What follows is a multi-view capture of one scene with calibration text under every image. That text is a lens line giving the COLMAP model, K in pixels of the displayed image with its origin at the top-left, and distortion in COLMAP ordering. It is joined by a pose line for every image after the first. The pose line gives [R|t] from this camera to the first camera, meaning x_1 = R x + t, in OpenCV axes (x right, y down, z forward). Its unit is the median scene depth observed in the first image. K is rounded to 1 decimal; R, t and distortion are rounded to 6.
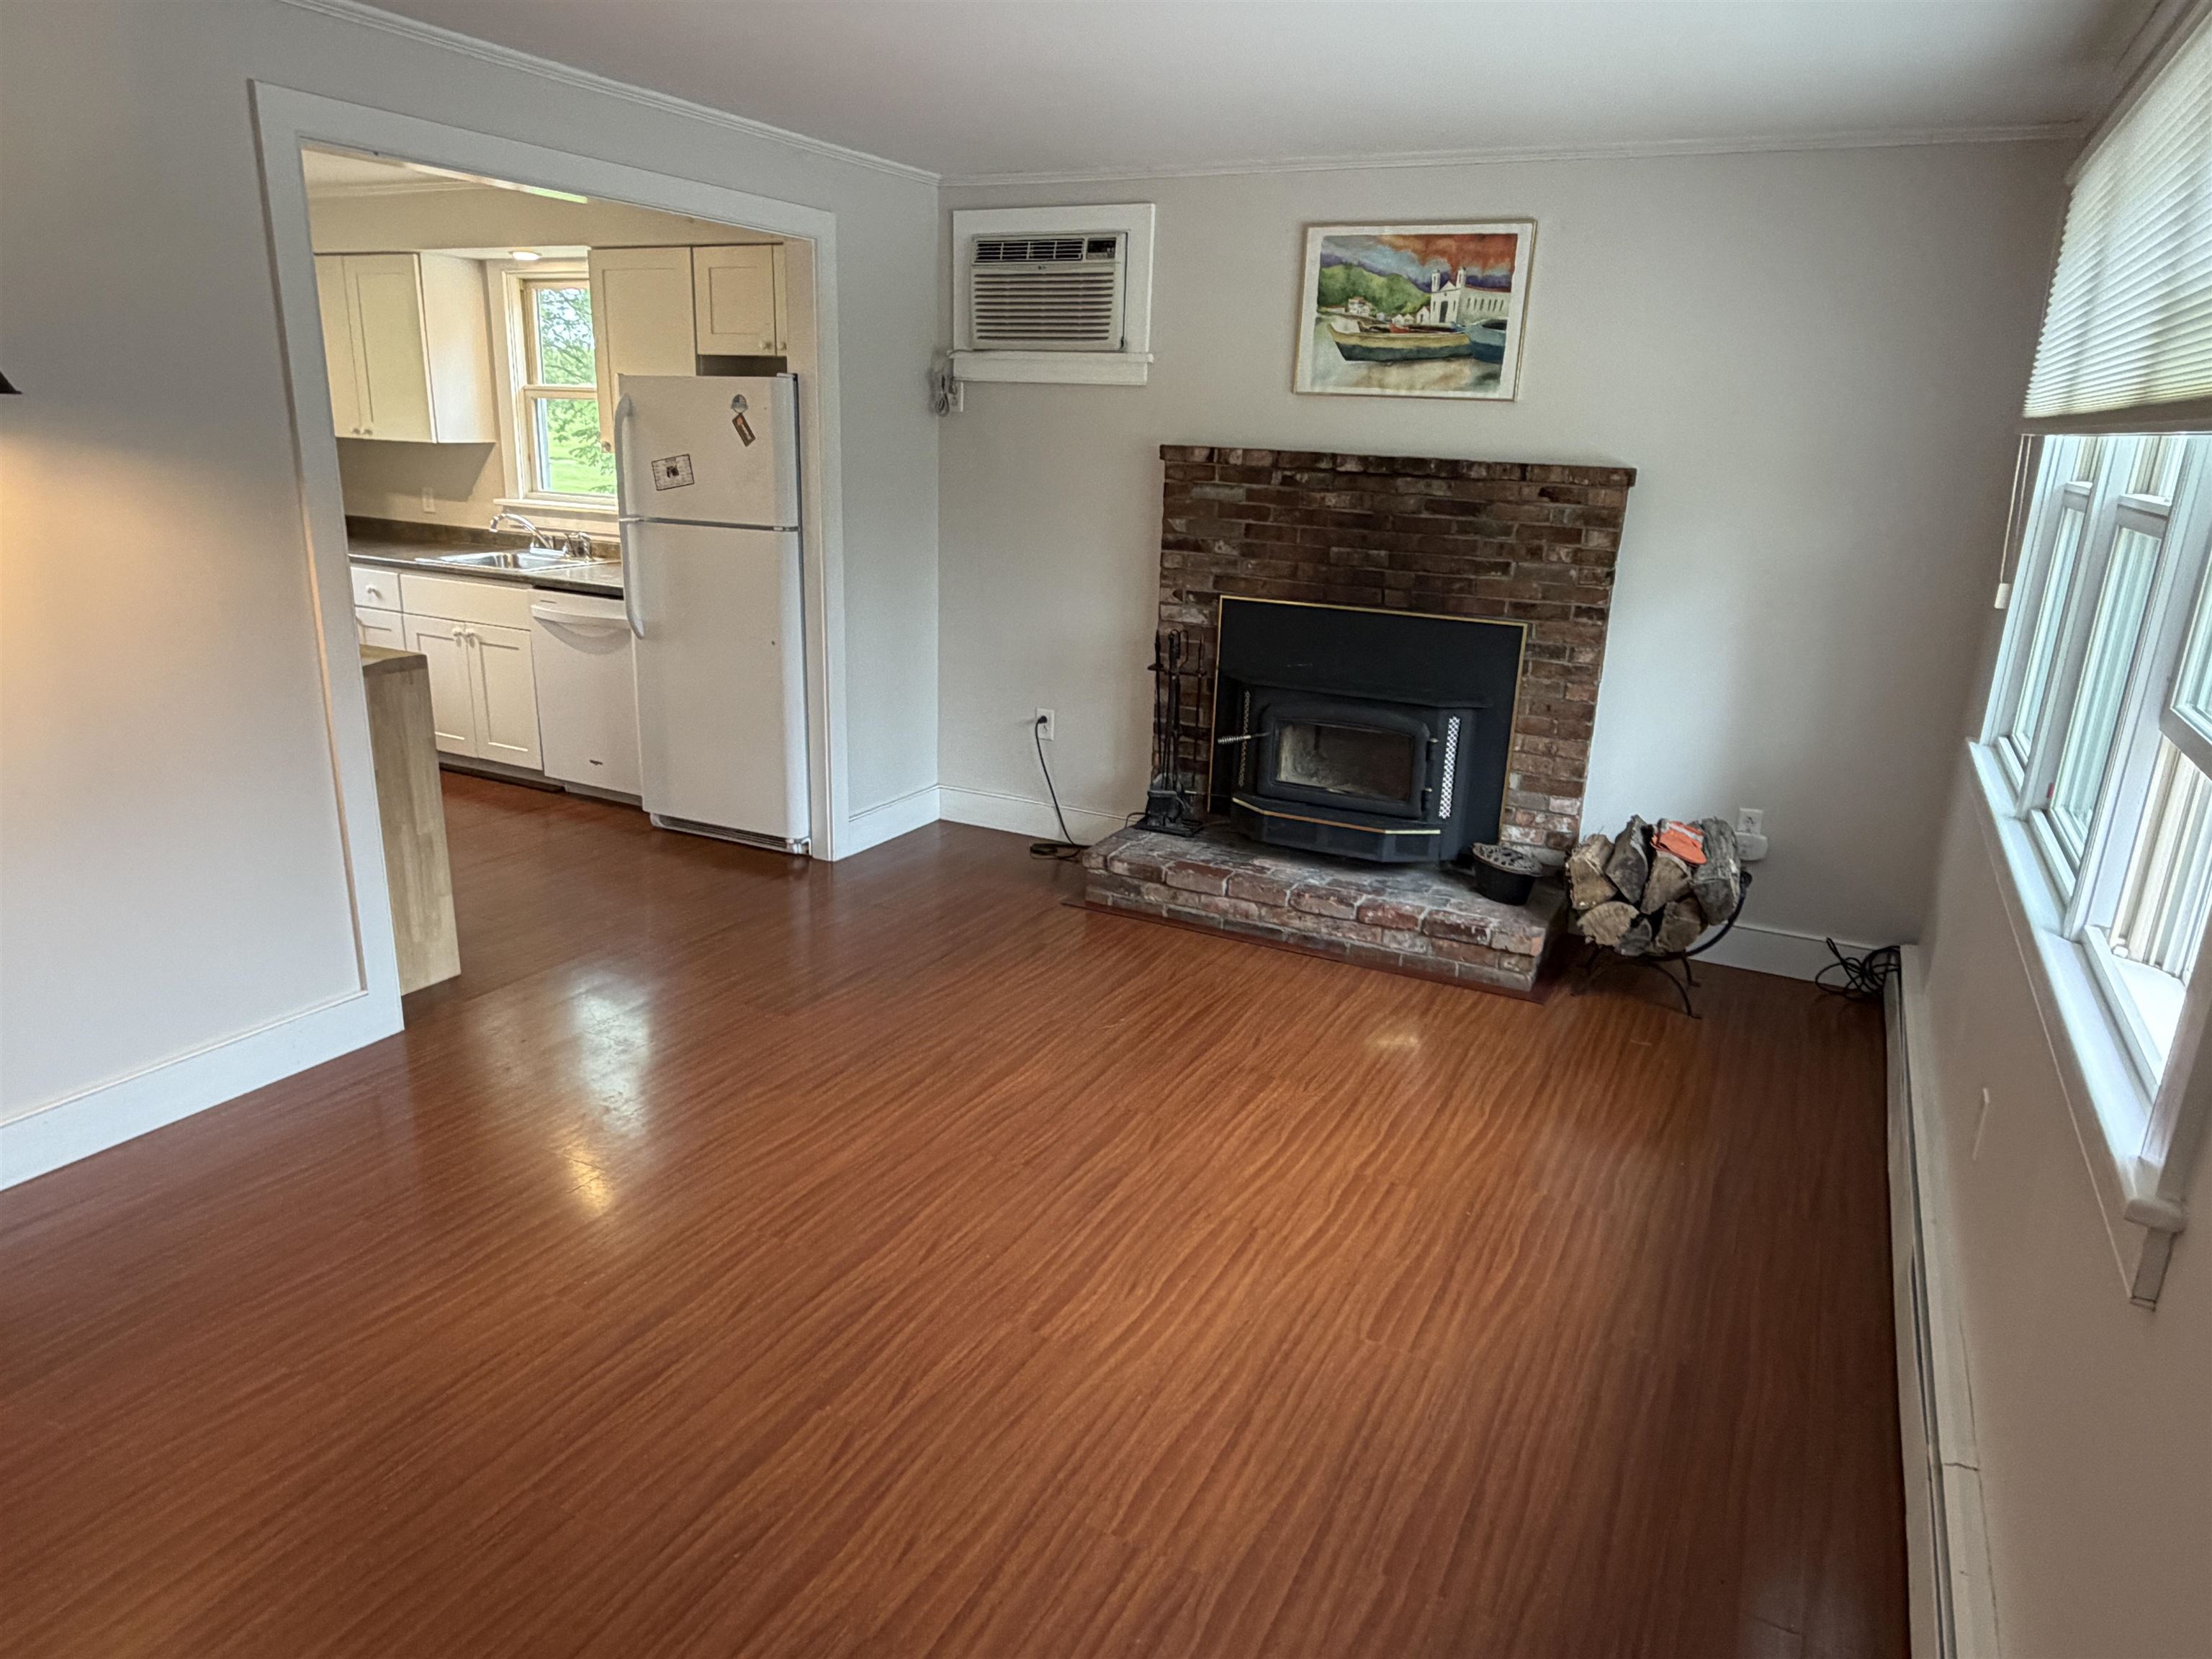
lens RADIAL K [[1412.9, 0, 1113.6], [0, 1412.9, 834.9], [0, 0, 1]] dist [-0.002415, 0.000733]
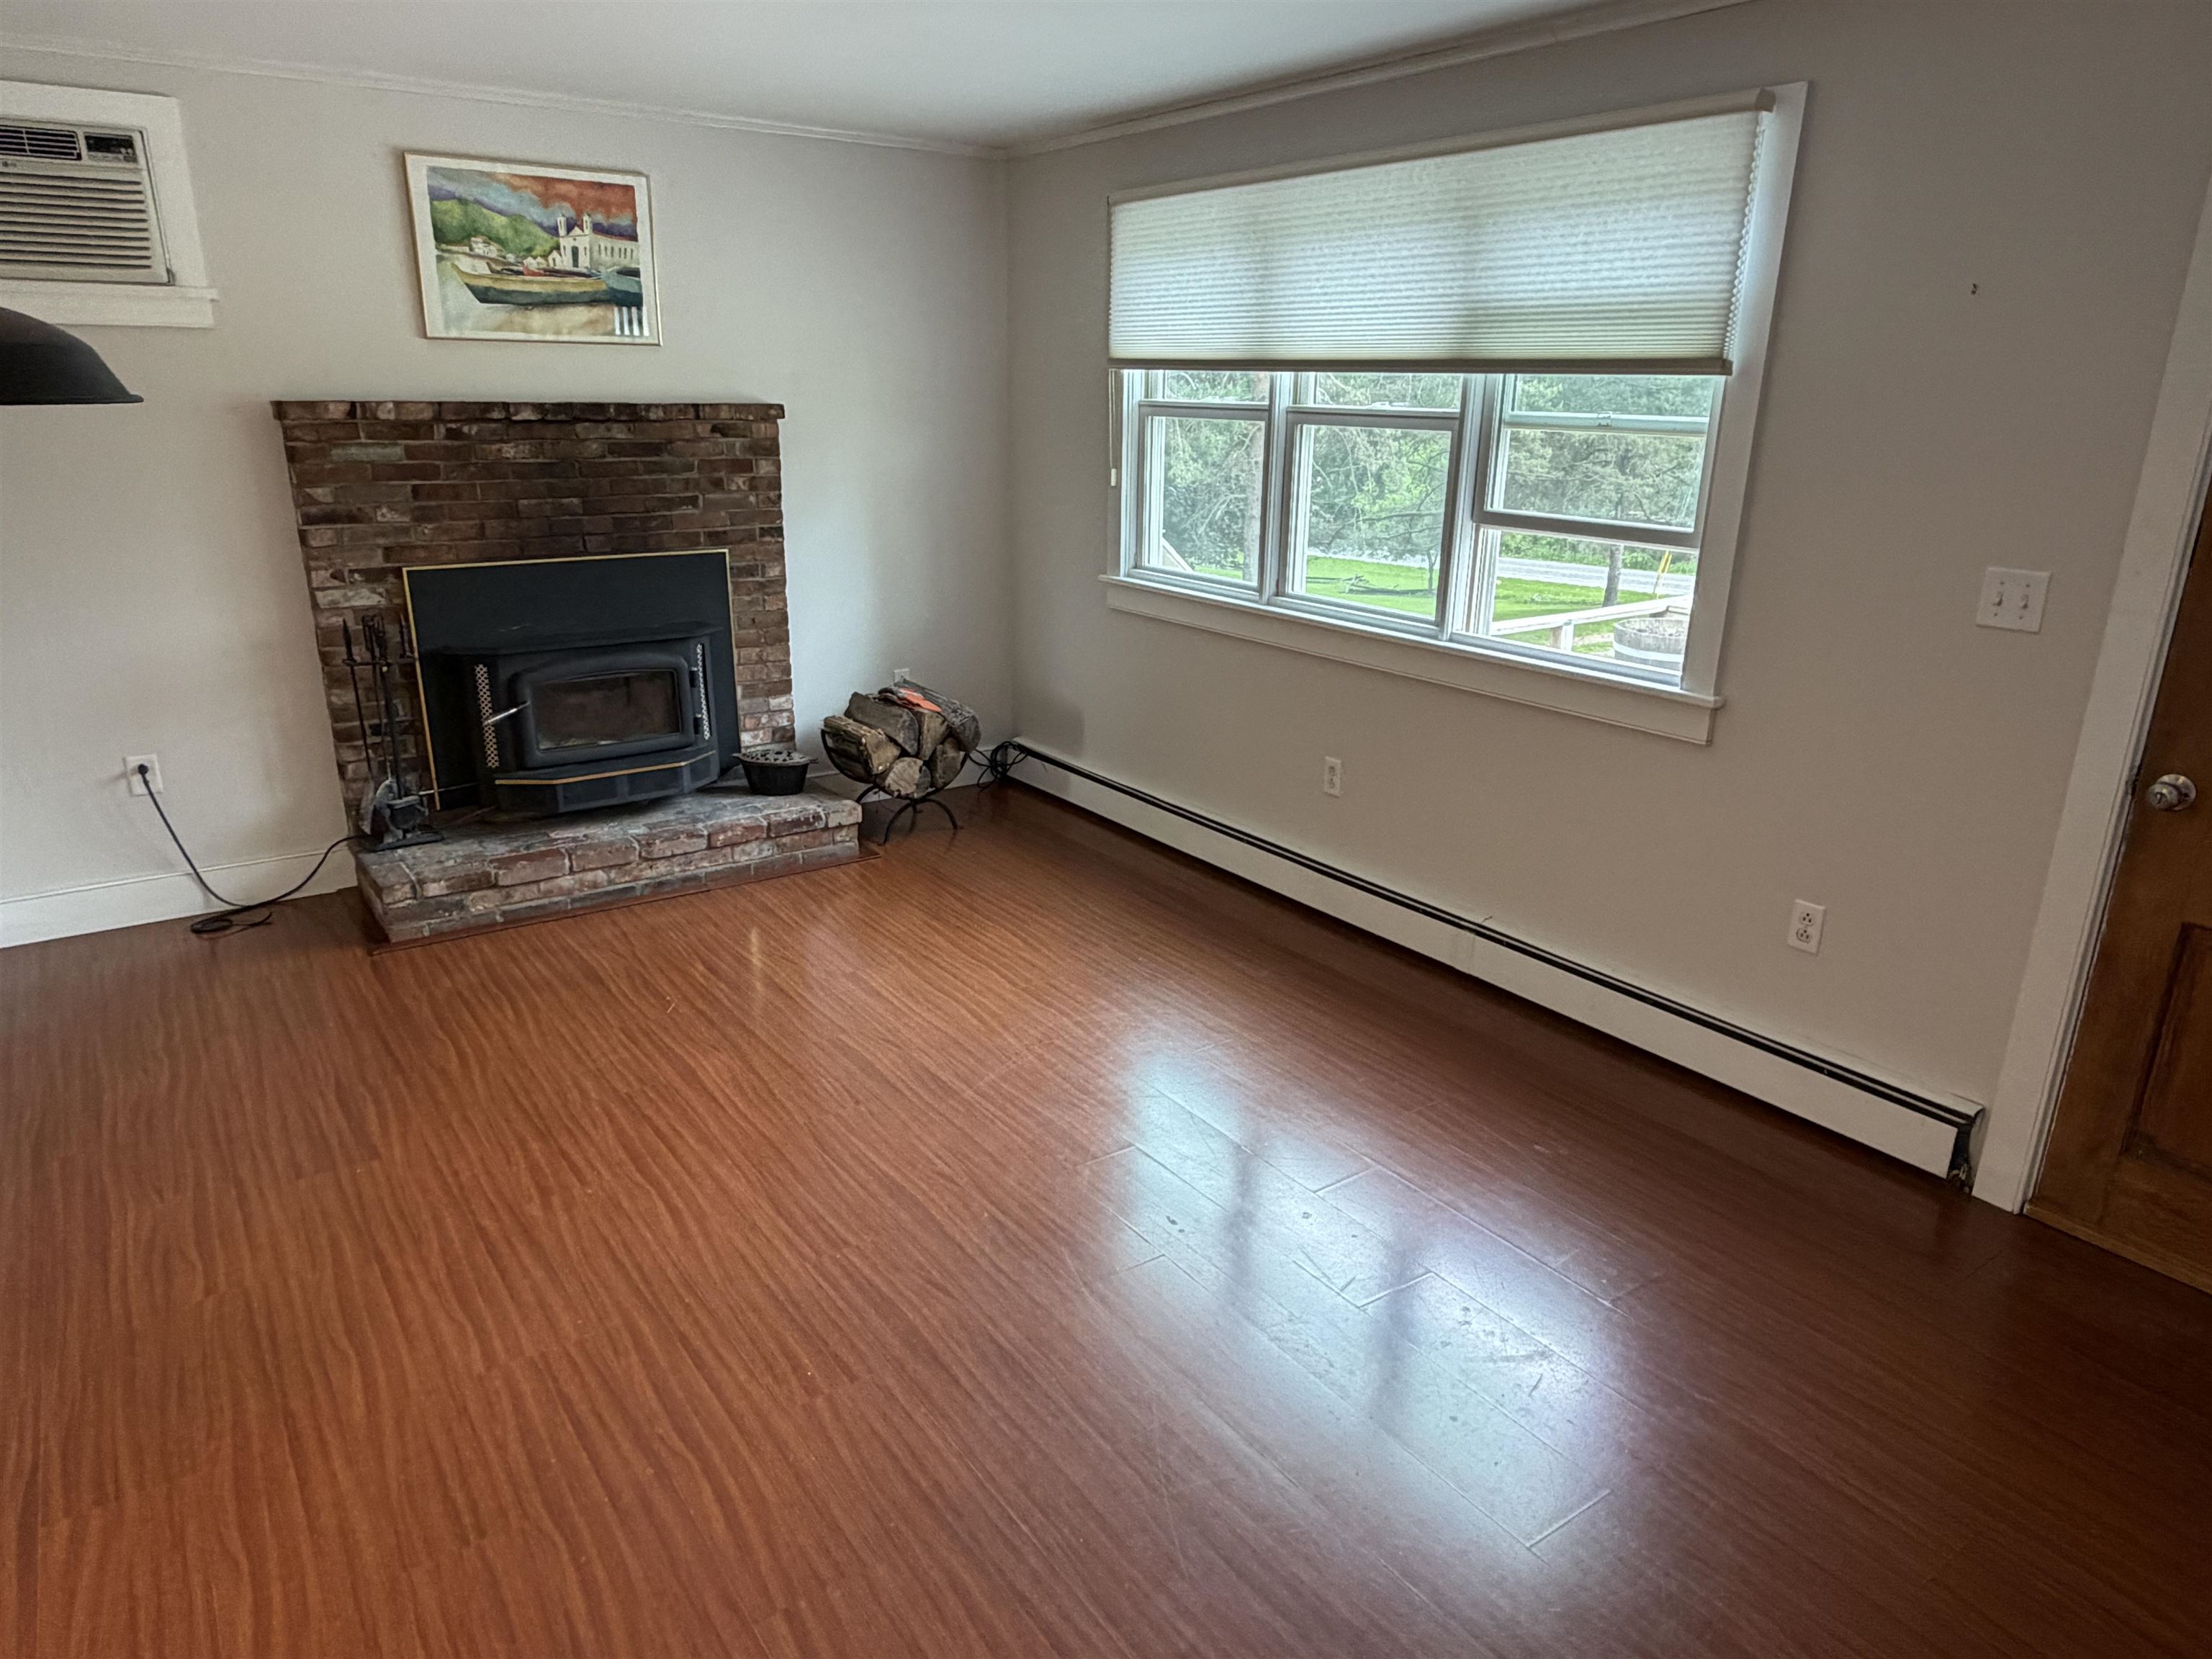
lens RADIAL K [[1412.9, 0, 1113.6], [0, 1412.9, 834.9], [0, 0, 1]] dist [-0.002415, 0.000733]
pose [[0.460993, -0.300483, 0.834982, -0.547758], [0.254760, 0.946132, 0.199829, -0.079808], [-0.850049, 0.120600, 0.512711, 0.196937]]
